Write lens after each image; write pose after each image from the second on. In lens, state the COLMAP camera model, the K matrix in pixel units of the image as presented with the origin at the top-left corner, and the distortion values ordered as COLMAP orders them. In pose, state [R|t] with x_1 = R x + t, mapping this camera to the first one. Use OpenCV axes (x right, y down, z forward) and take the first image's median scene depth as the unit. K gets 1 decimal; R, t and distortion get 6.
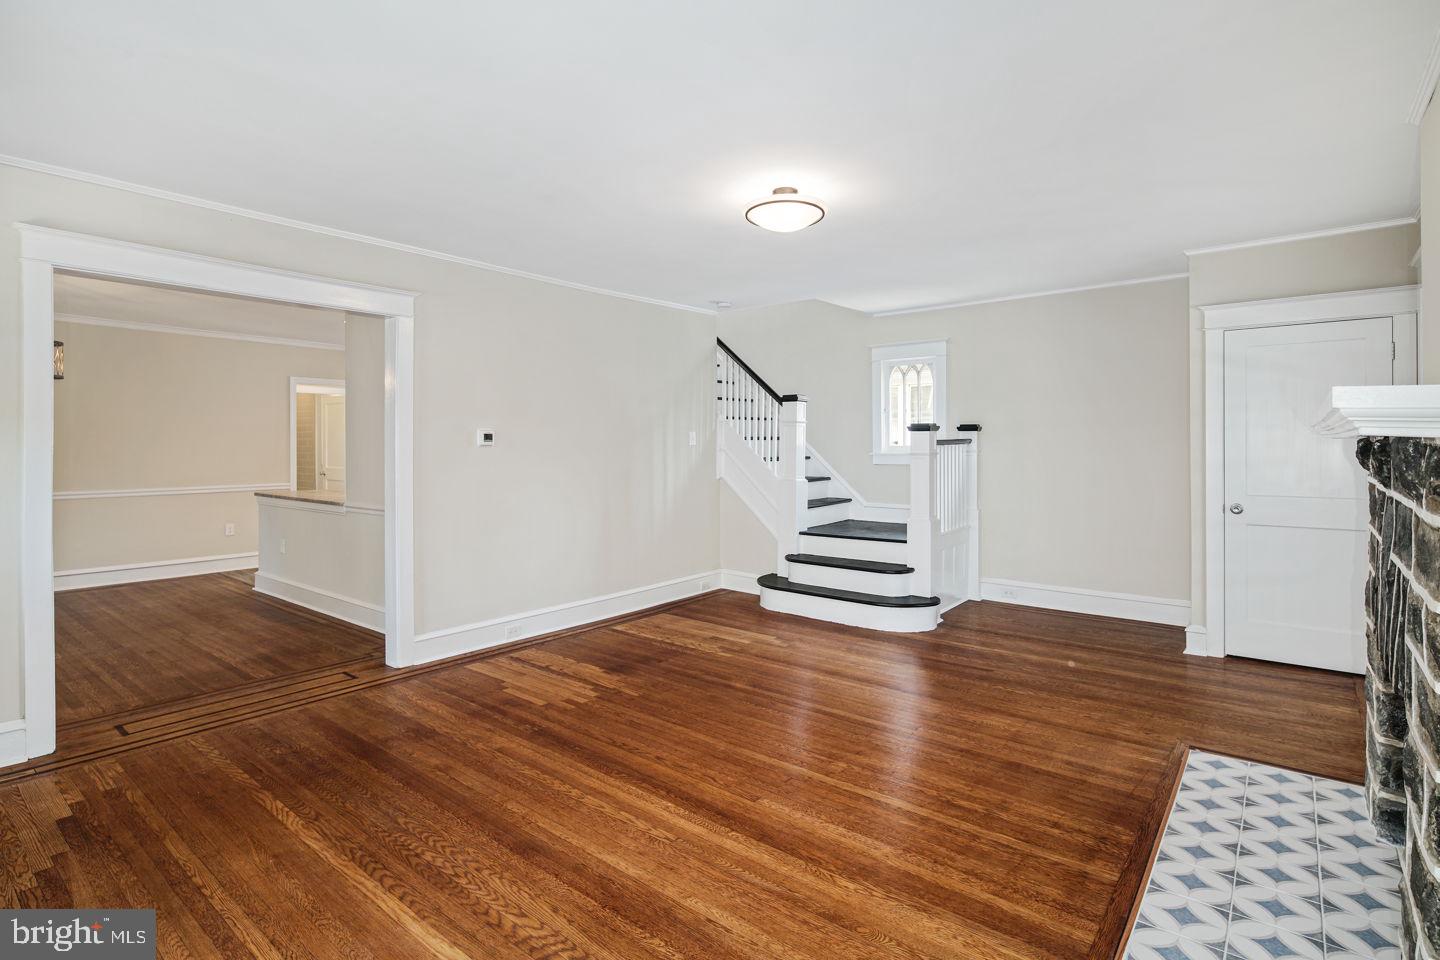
lens RADIAL K [[706.6, 0, 711.4], [0, 706.6, 447.3], [0, 0, 1]] dist [-0.000735, -0.000864]
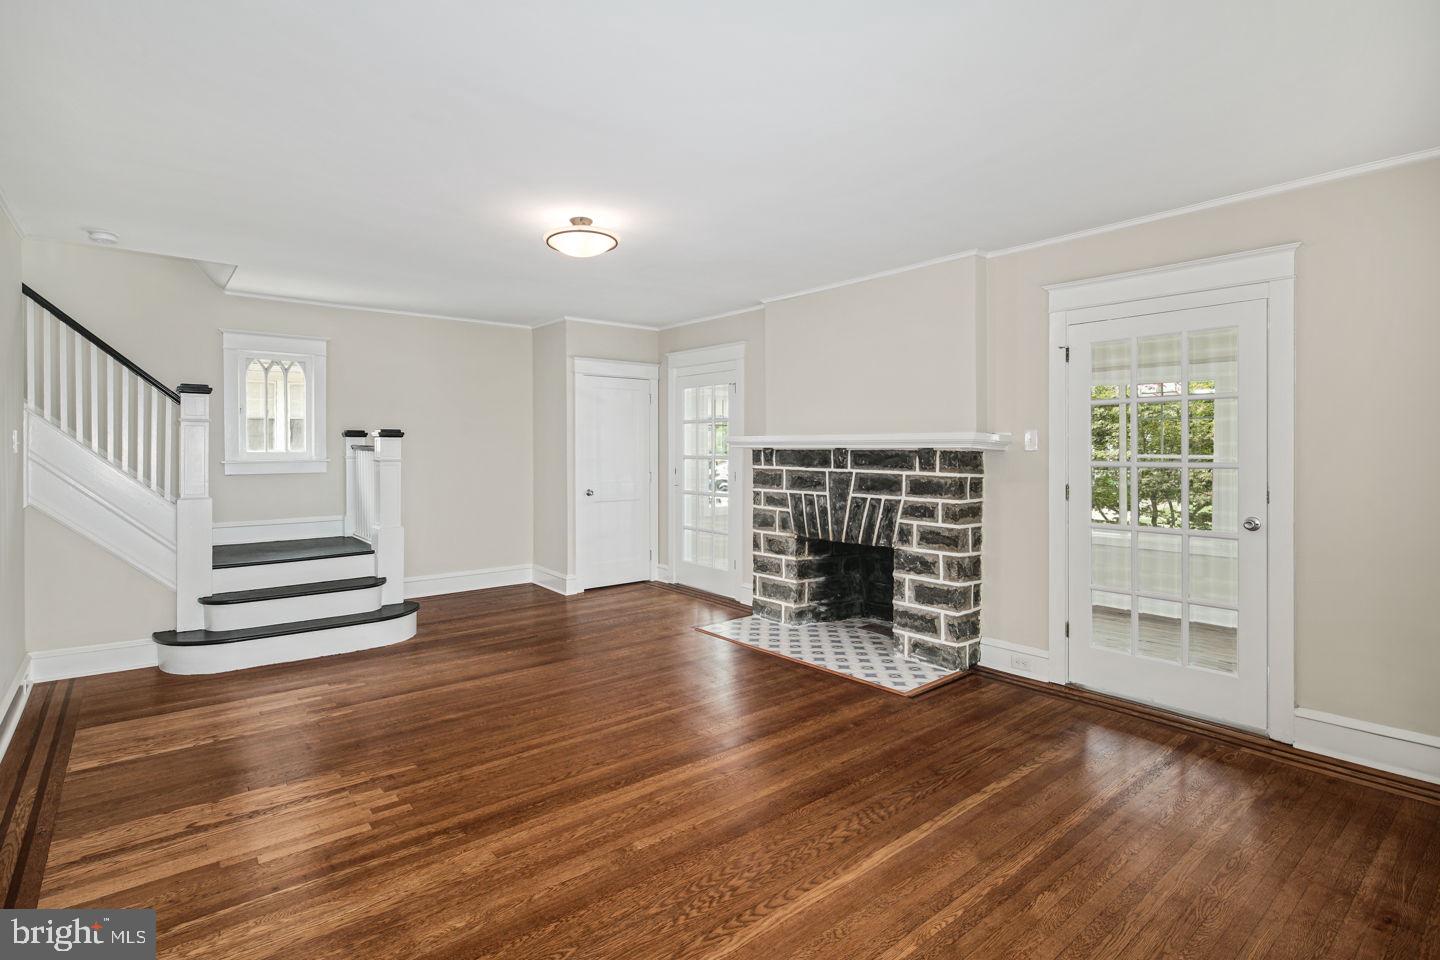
lens RADIAL K [[706.6, 0, 711.4], [0, 706.6, 447.3], [0, 0, 1]] dist [-0.000735, -0.000864]
pose [[0.194263, 0.004188, 0.980941, -0.908502], [0.003208, 0.999983, -0.004905, -0.004428], [-0.980944, 0.004100, 0.194246, 0.568740]]
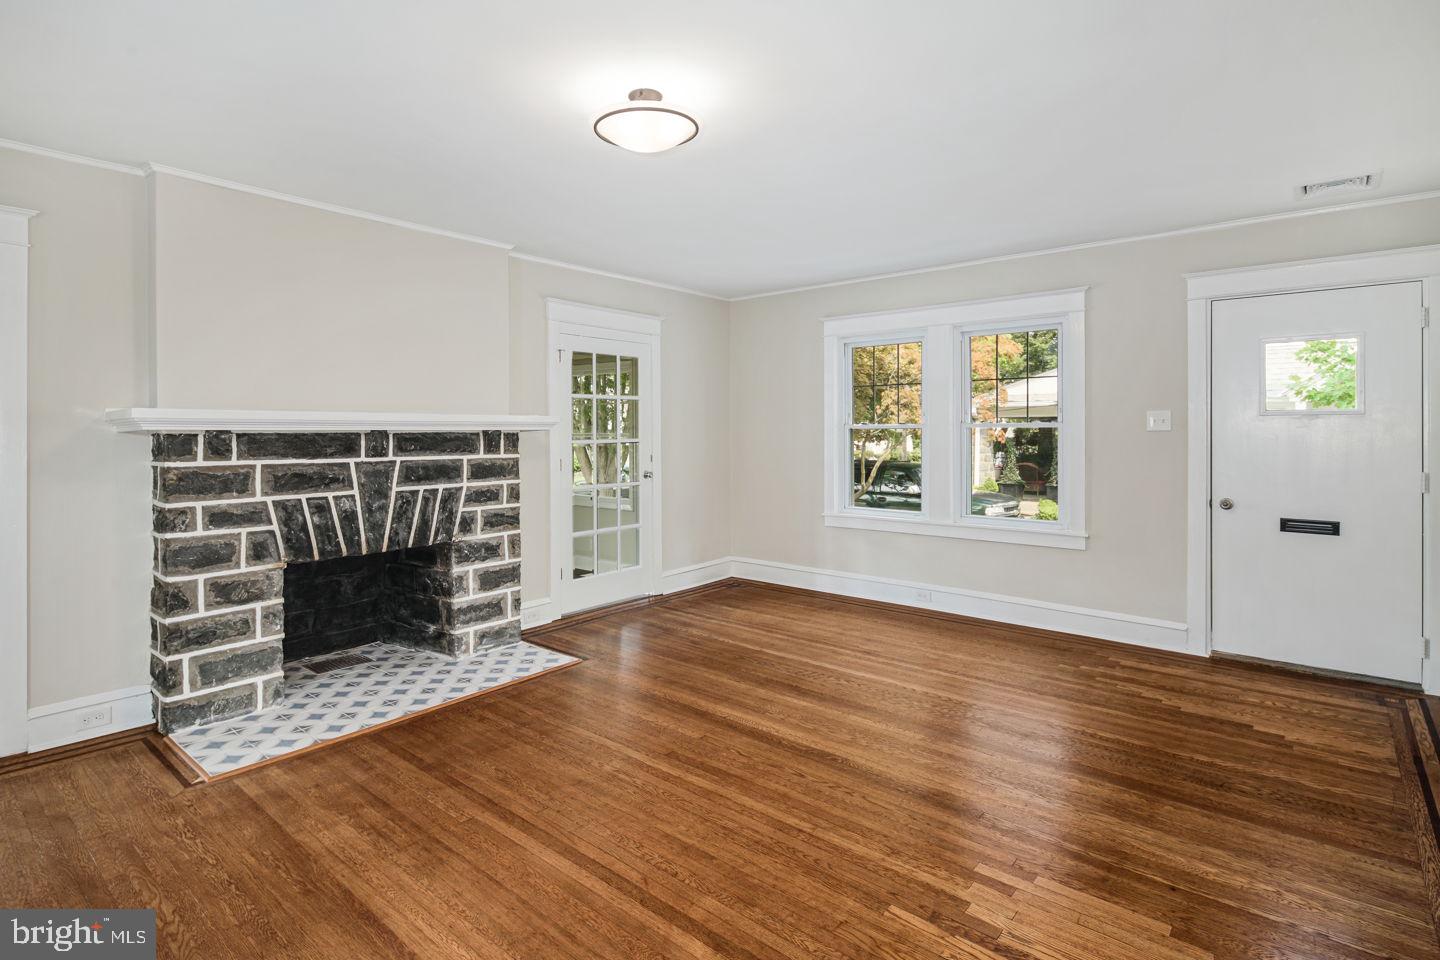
lens RADIAL K [[704.2, 0, 703.5], [0, 704.2, 439.4], [0, 0, 1]] dist [0.000872, 0.000088]
pose [[-0.999677, 0.004137, 0.025069, 0.024404], [0.004588, 0.999829, 0.017937, -0.012535], [-0.024990, 0.018047, -0.999525, 1.685057]]
